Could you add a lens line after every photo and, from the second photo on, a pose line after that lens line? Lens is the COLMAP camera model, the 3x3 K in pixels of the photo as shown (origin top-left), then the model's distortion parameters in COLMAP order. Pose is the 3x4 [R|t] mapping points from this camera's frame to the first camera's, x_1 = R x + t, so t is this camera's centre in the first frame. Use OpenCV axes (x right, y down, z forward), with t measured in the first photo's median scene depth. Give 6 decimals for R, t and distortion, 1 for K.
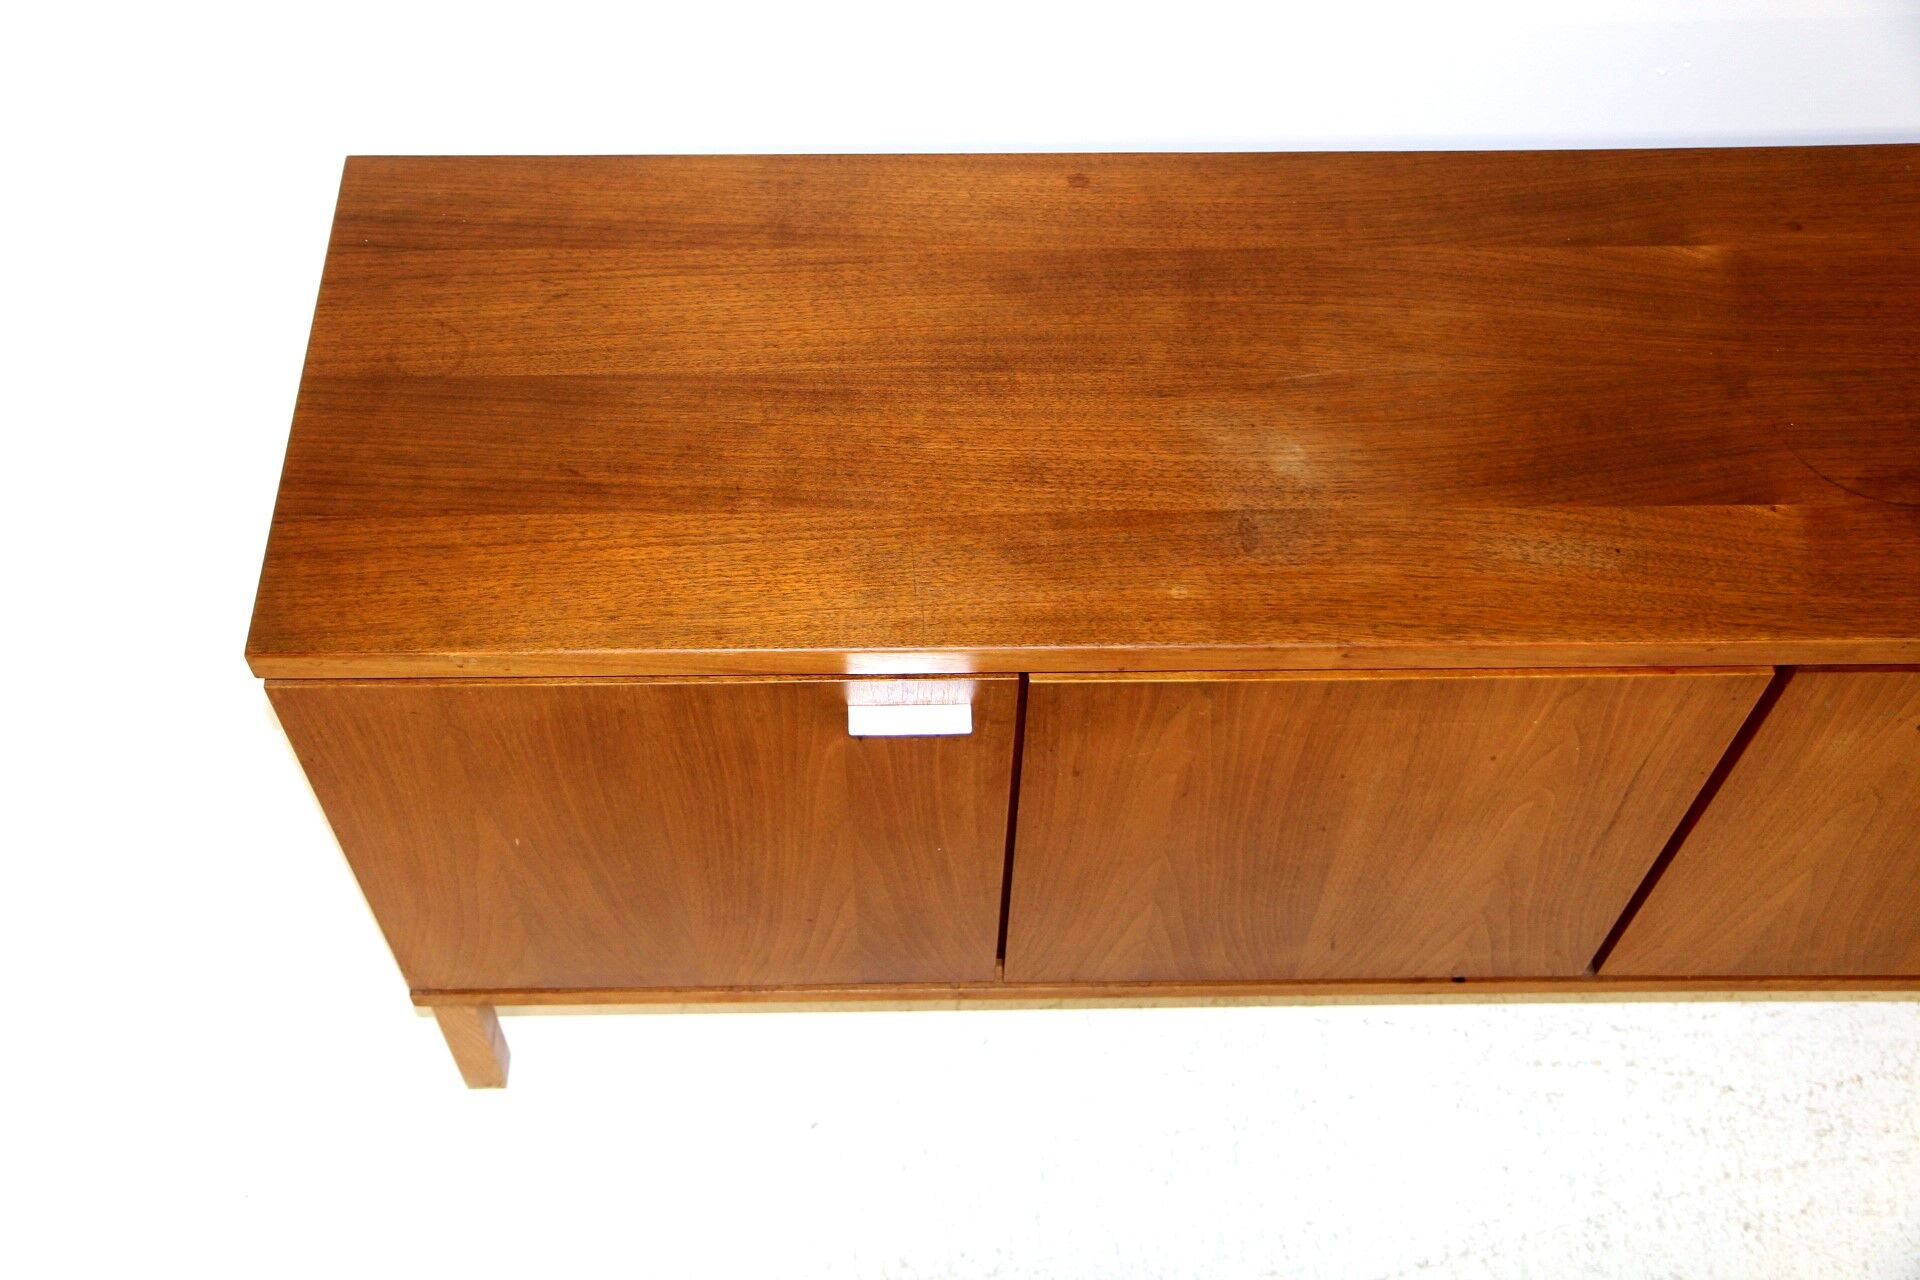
lens RADIAL K [[2065.2, 0, 960.0], [0, 2065.2, 640.0], [0, 0, 1]] dist [-0.001980, 0.182964]
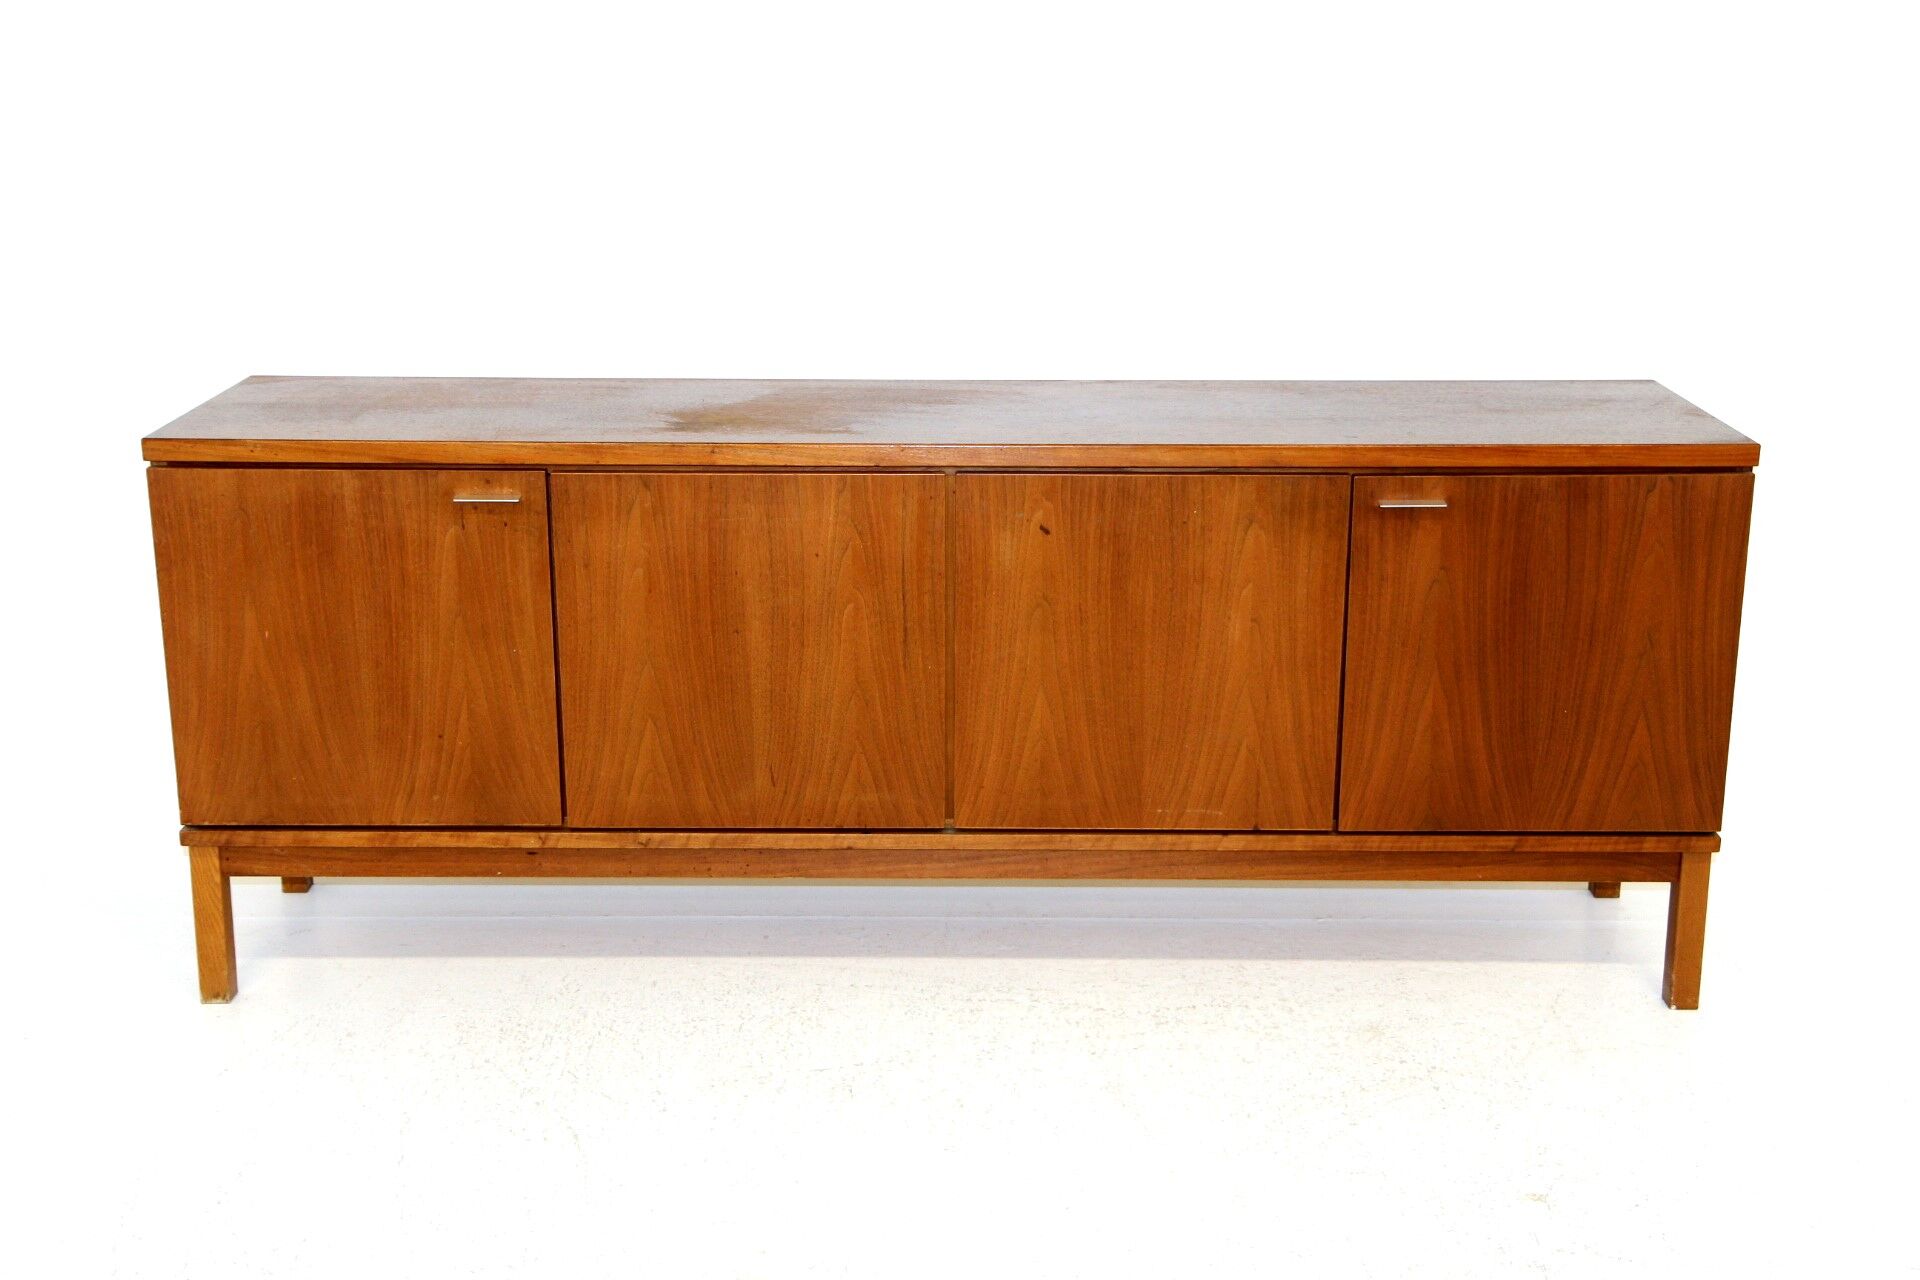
lens RADIAL K [[2403.8, 0, 960.0], [0, 2403.8, 640.0], [0, 0, 1]] dist [0.110016, -0.008755]
pose [[0.999351, -0.004664, -0.035718, 0.439227], [-0.019251, 0.768939, -0.639032, 1.394203], [0.030446, 0.639305, 0.768350, -0.537519]]
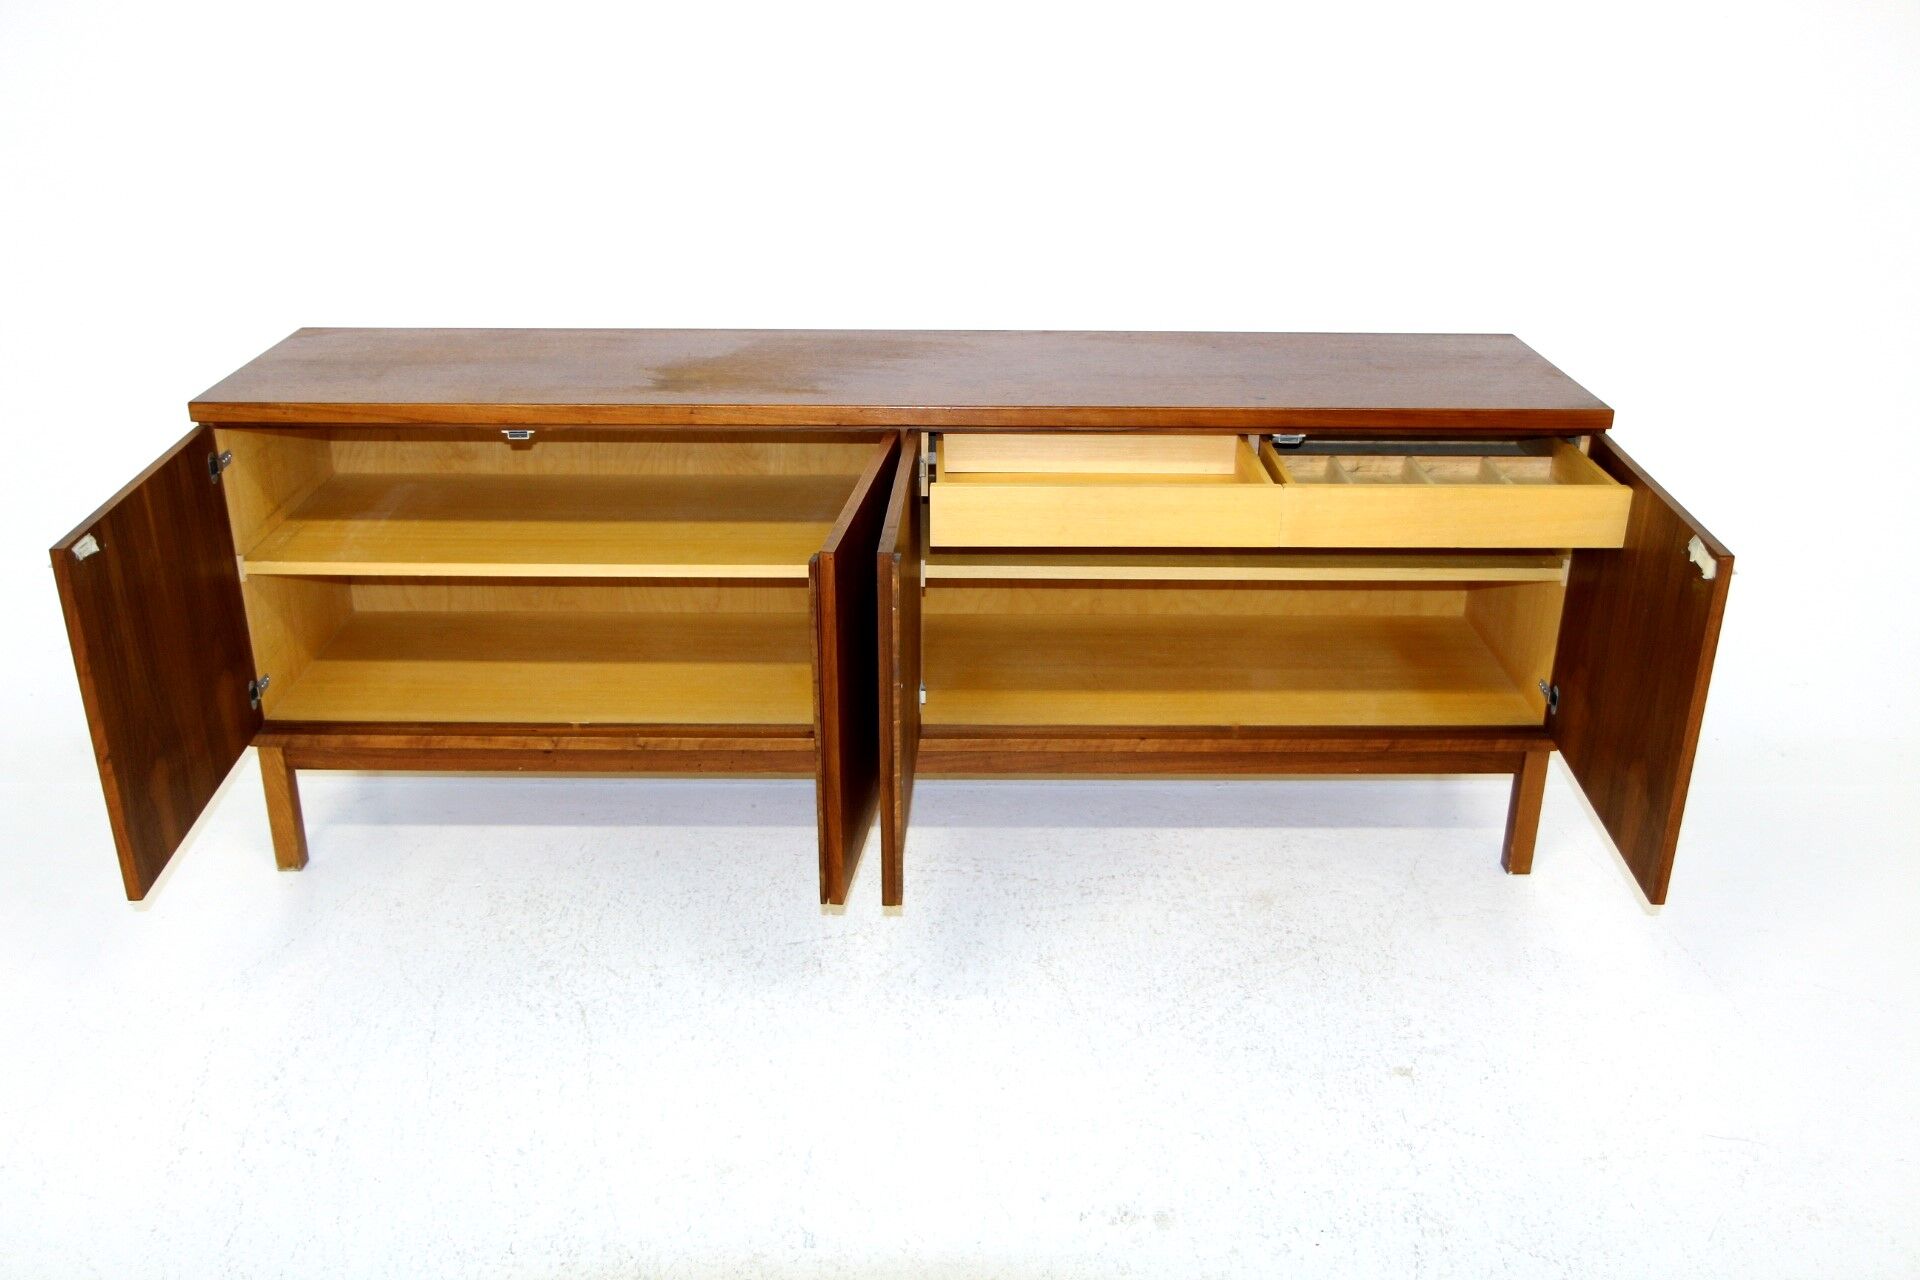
lens RADIAL K [[1726.7, 0, 960.0], [0, 1726.7, 640.0], [0, 0, 1]] dist [-0.015962, 0.001854]
pose [[0.999716, 0.000308, -0.023825, 0.450929], [-0.013010, 0.844764, -0.534981, 1.035144], [0.019962, 0.535139, 0.844528, -0.345056]]
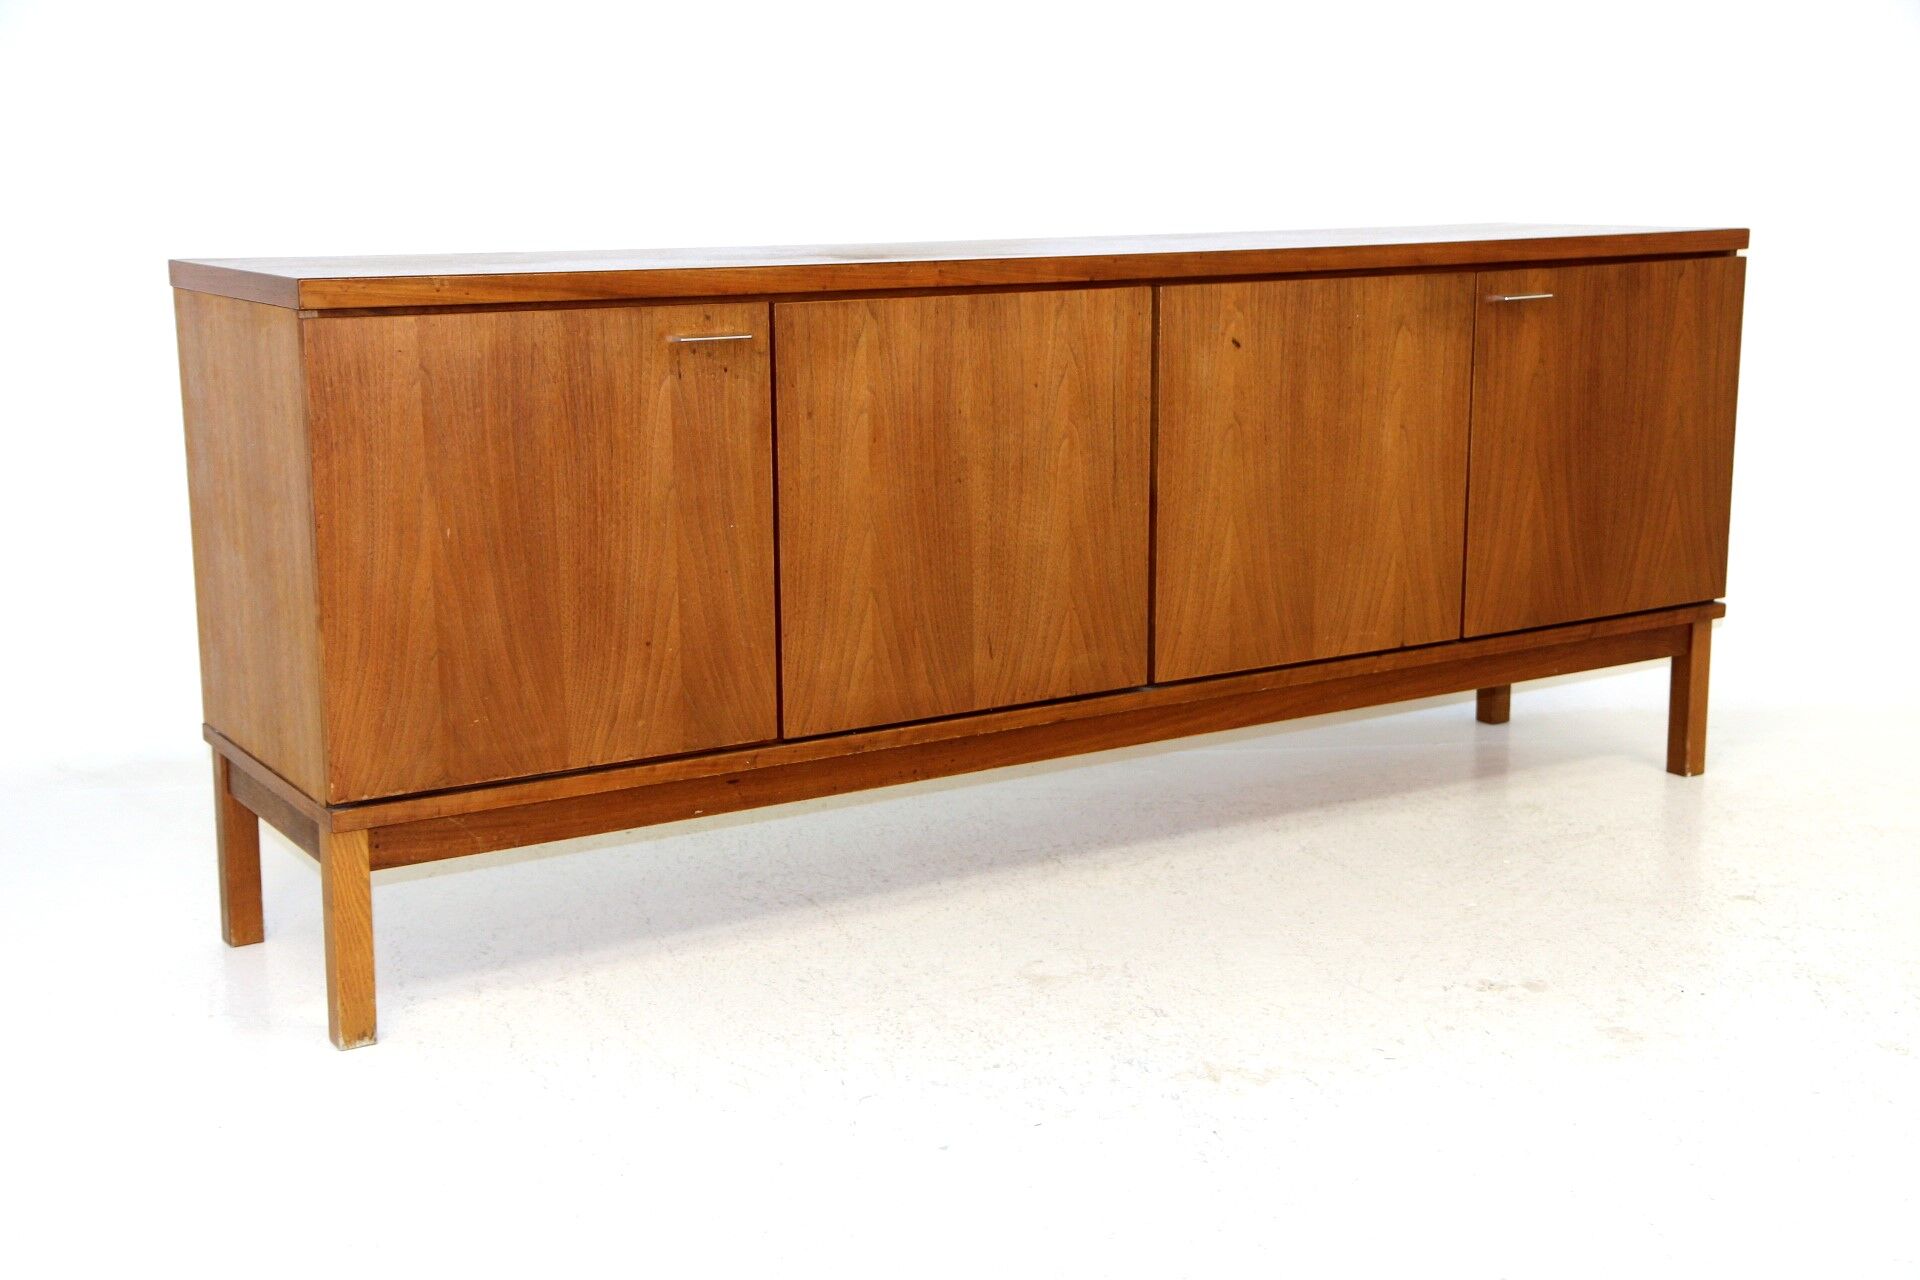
lens RADIAL K [[2403.8, 0, 960.0], [0, 2403.8, 640.0], [0, 0, 1]] dist [0.110016, -0.008755]
pose [[0.861021, -0.122590, 0.493573, -0.718750], [0.433334, 0.684845, -0.585840, 1.221910], [-0.266203, 0.718303, 0.642789, -0.050193]]
